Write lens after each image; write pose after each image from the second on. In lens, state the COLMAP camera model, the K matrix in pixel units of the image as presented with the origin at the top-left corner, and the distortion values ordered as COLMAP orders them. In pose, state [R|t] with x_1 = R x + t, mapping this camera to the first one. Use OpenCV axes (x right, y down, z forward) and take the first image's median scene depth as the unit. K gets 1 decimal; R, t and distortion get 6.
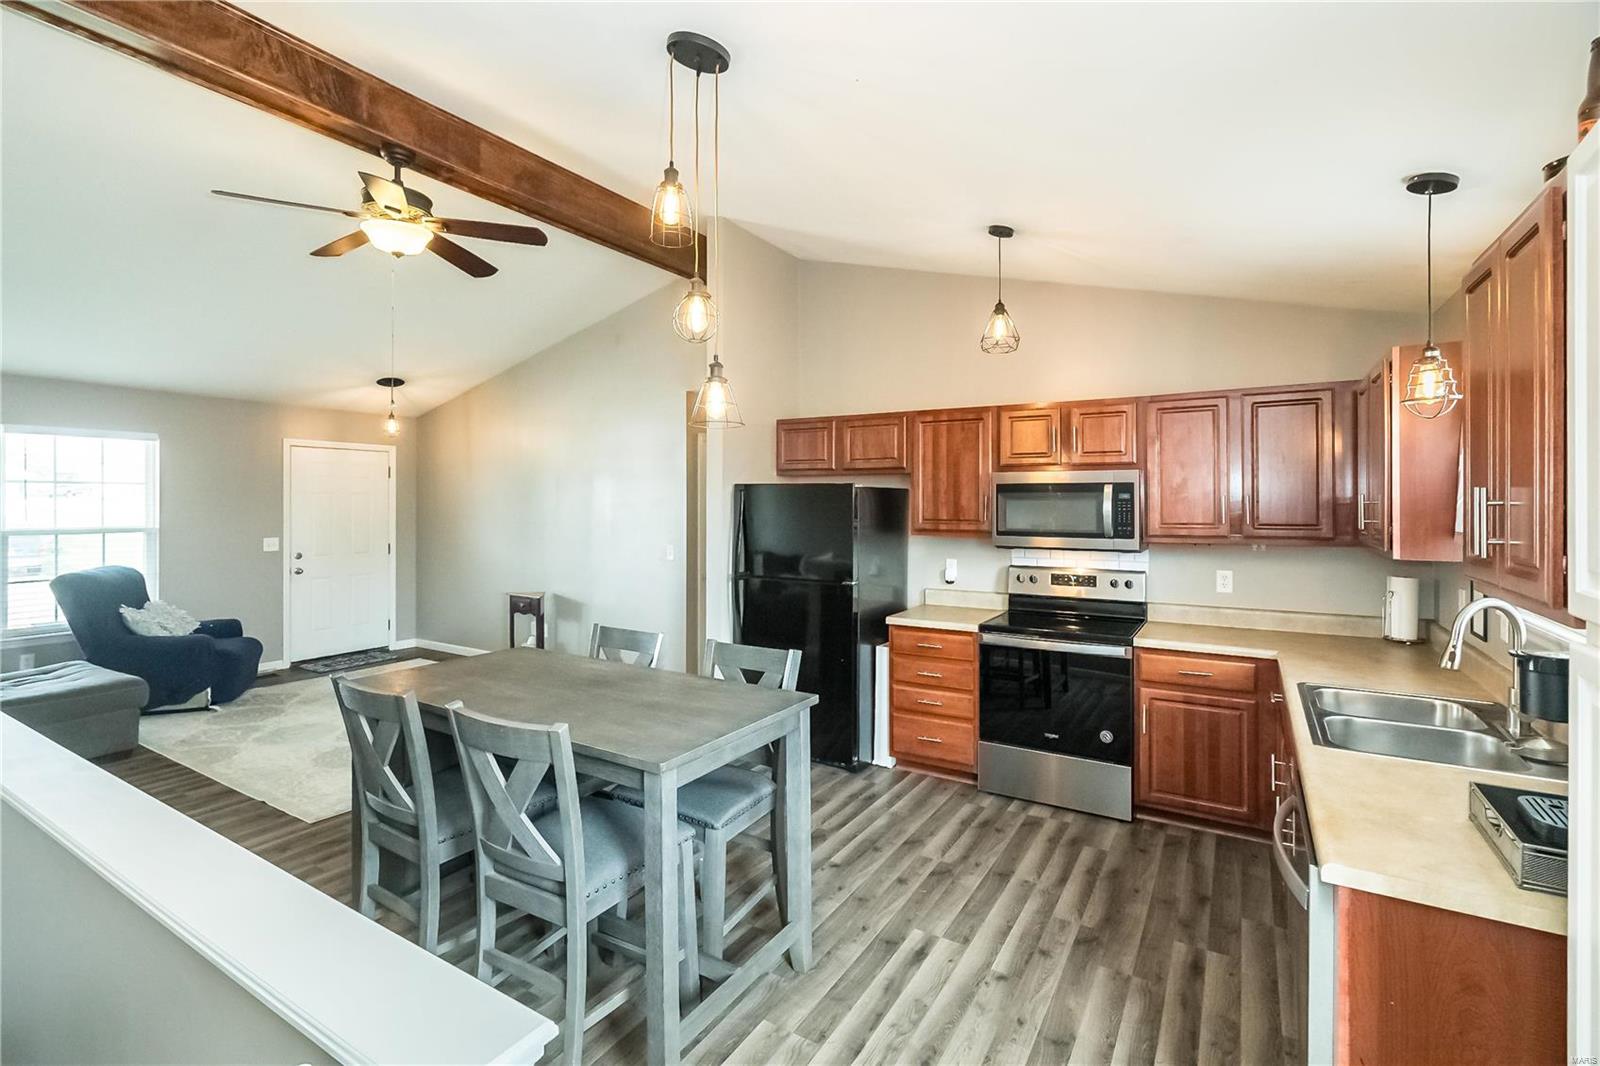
lens RADIAL K [[727.7, 0, 800.4], [0, 727.7, 499.1], [0, 0, 1]] dist [-0.007763, 0.002598]
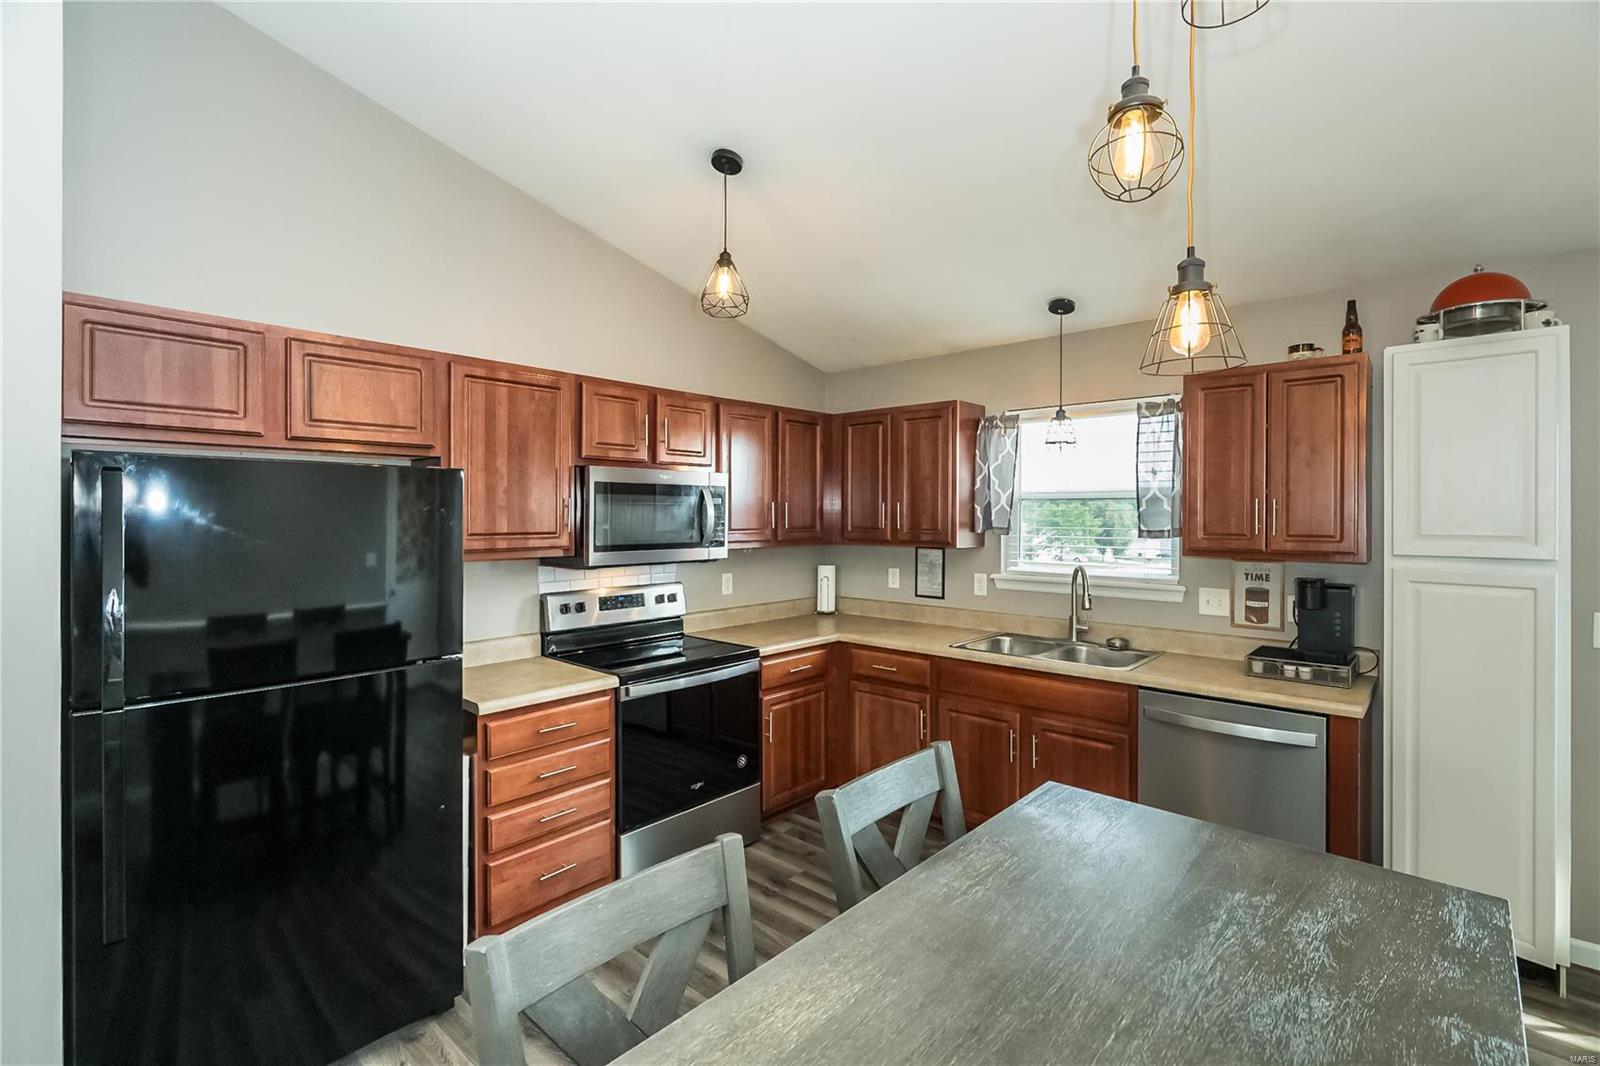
lens RADIAL K [[727.7, 0, 808.0], [0, 727.7, 518.1], [0, 0, 1]] dist [-0.007763, 0.002598]
pose [[0.180920, -0.006908, 0.983474, -0.509284], [-0.002480, 0.999969, 0.007480, 0.011641], [-0.983495, -0.003792, 0.180897, 0.812575]]
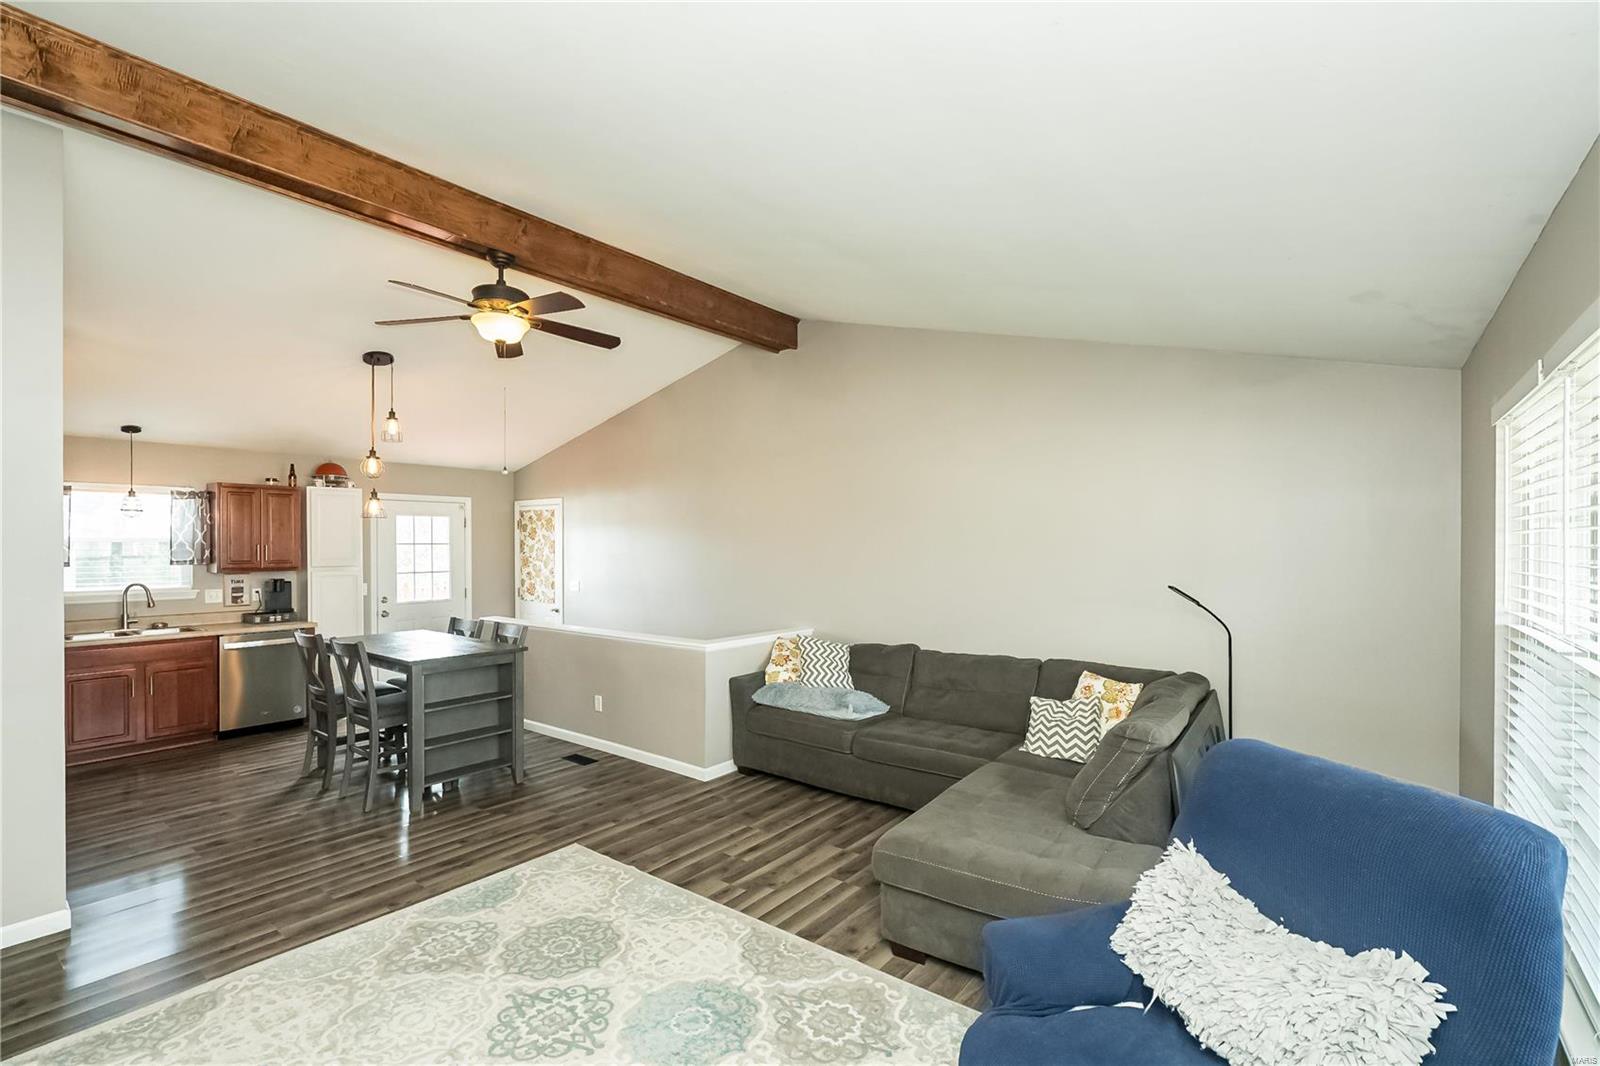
lens RADIAL K [[727.7, 0, 811.7], [0, 727.7, 546.4], [0, 0, 1]] dist [-0.007763, 0.002598]
pose [[-0.994820, -0.002938, 0.101614, -1.224256], [-0.002518, 0.999988, 0.004254, -0.013739], [-0.101625, 0.003976, -0.994815, 2.200557]]
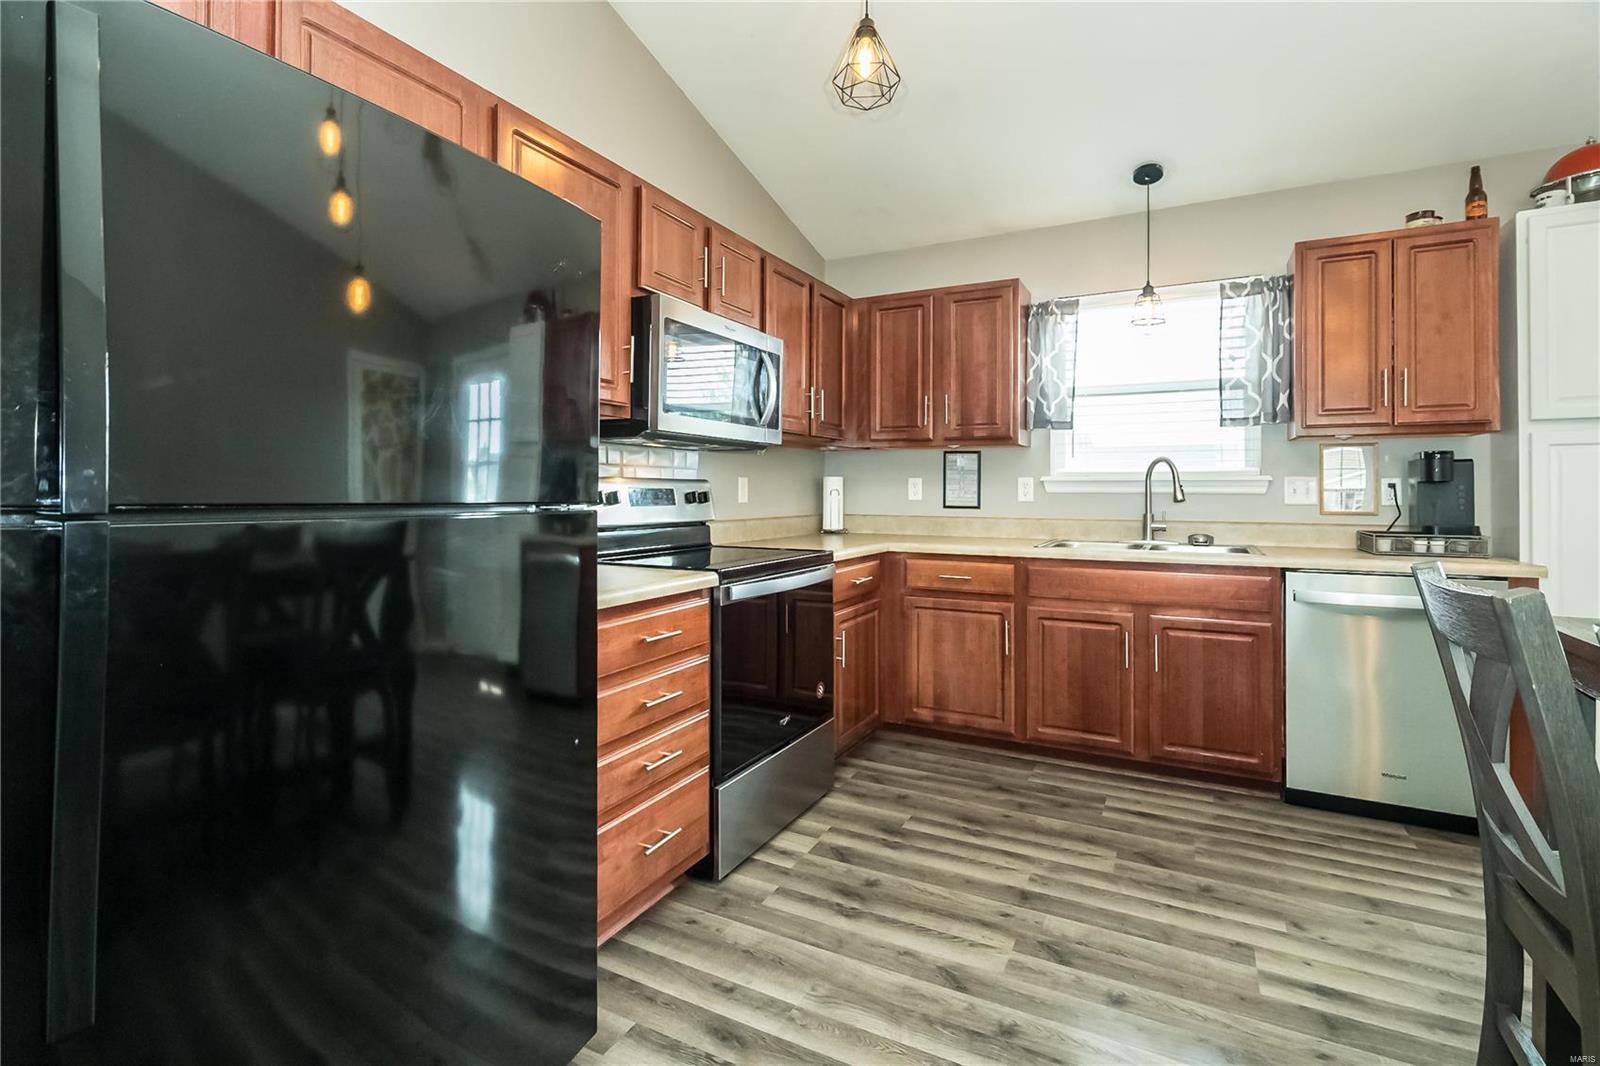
lens RADIAL K [[727.7, 0, 808.4], [0, 727.7, 490.1], [0, 0, 1]] dist [-0.007763, 0.002598]
pose [[-0.065686, 0.003194, 0.997835, -0.347441], [-0.003494, 0.999988, -0.003431, 0.135390], [-0.997834, -0.003712, -0.065674, 1.148717]]
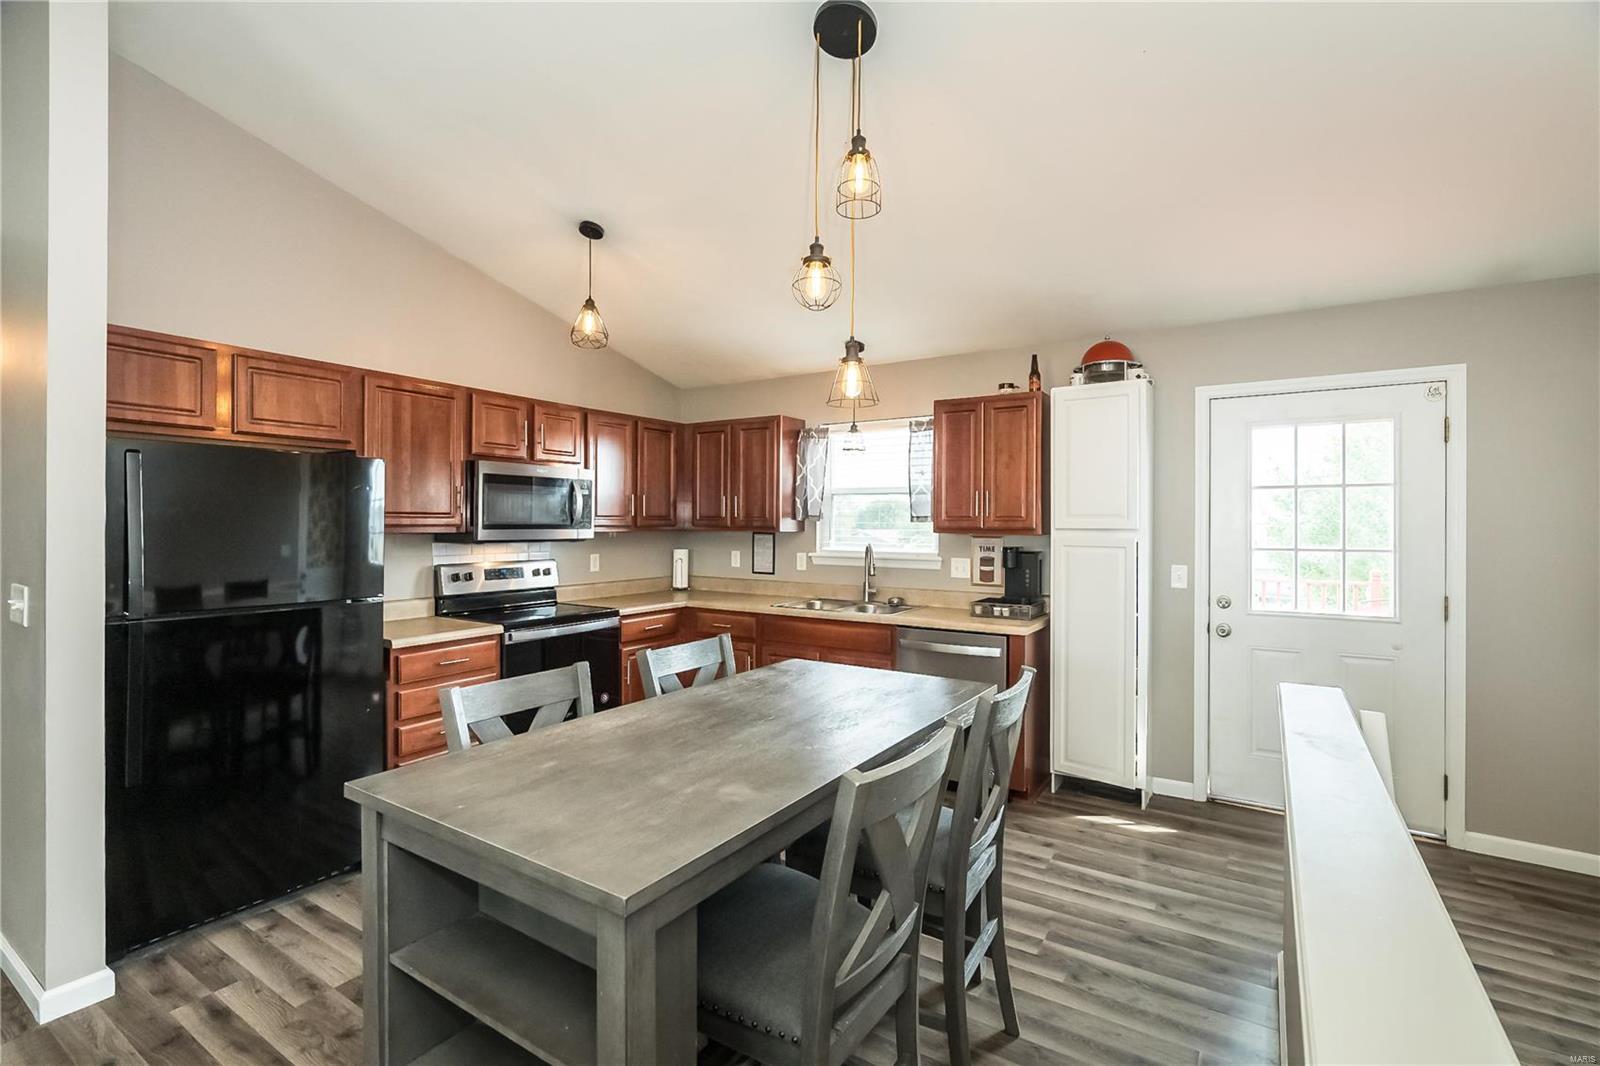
lens RADIAL K [[727.7, 0, 808.2], [0, 727.7, 524.6], [0, 0, 1]] dist [-0.007763, 0.002598]
pose [[0.018732, -0.003150, 0.999820, -0.792518], [-0.005506, 0.999980, 0.003253, 0.047493], [-0.999809, -0.005566, 0.018714, 0.707452]]
